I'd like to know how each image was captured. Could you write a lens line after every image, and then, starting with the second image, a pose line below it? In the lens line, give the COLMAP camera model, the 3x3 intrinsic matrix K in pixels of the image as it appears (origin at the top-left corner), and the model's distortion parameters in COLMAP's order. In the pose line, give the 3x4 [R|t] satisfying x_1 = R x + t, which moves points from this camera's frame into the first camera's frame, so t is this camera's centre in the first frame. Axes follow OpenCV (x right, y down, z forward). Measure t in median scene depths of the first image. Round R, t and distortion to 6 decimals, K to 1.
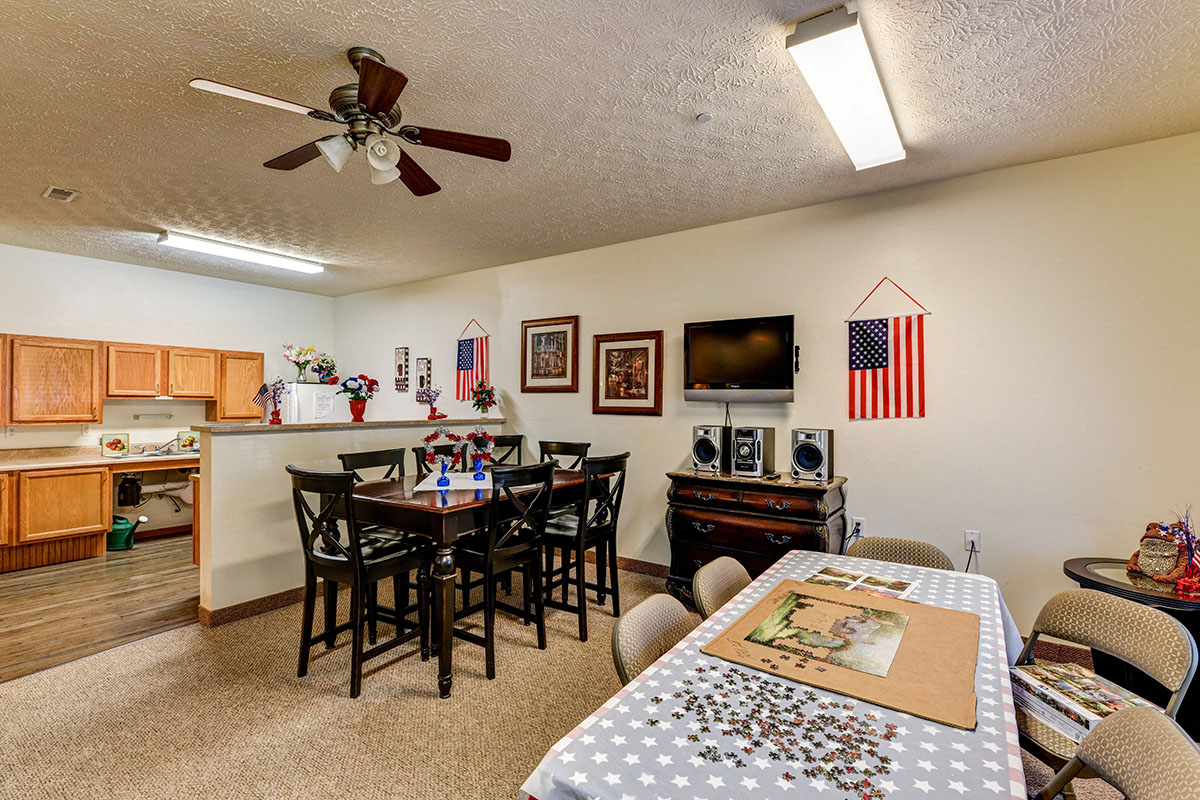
lens RADIAL K [[549.7, 0, 594.7], [0, 549.7, 398.2], [0, 0, 1]] dist [-0.004370, -0.000042]
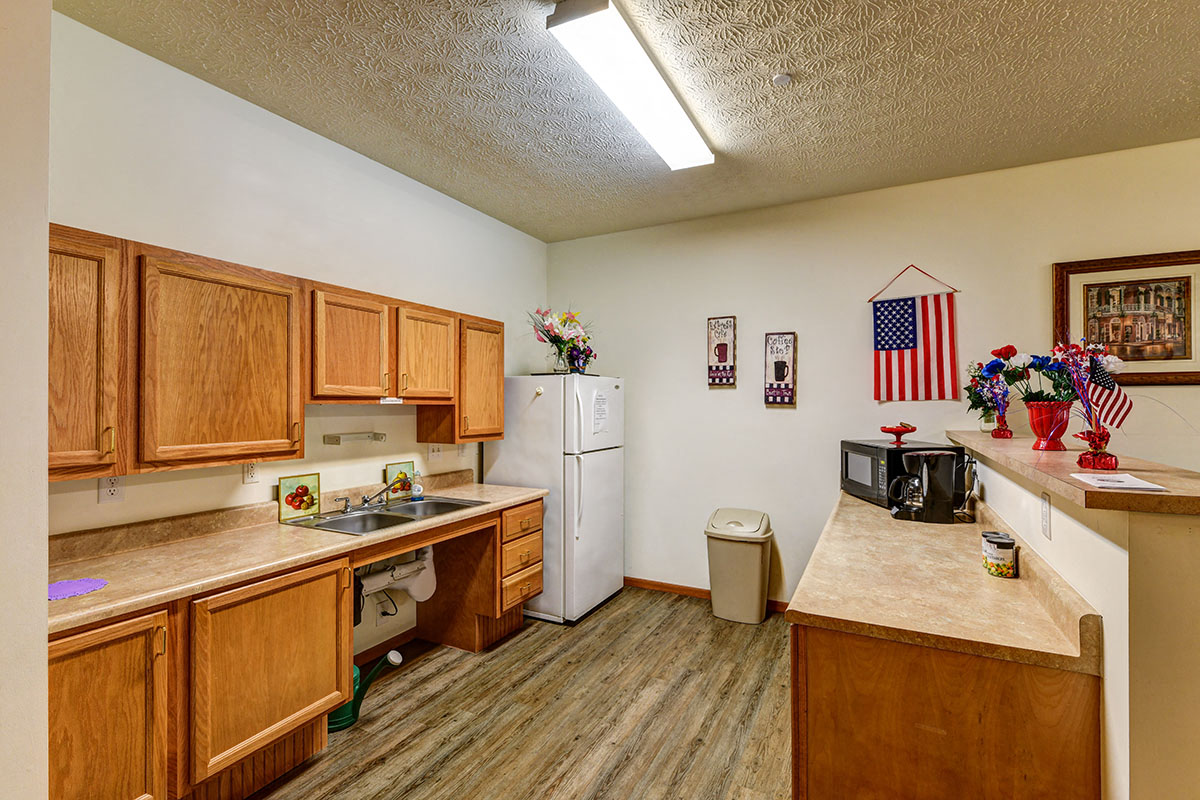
lens RADIAL K [[549.7, 0, 602.3], [0, 549.7, 396.3], [0, 0, 1]] dist [-0.004370, -0.000042]
pose [[0.991662, -0.006955, 0.128679, -0.753161], [0.007467, 0.999966, -0.003495, -0.001620], [-0.128650, 0.004426, 0.991680, 0.541335]]
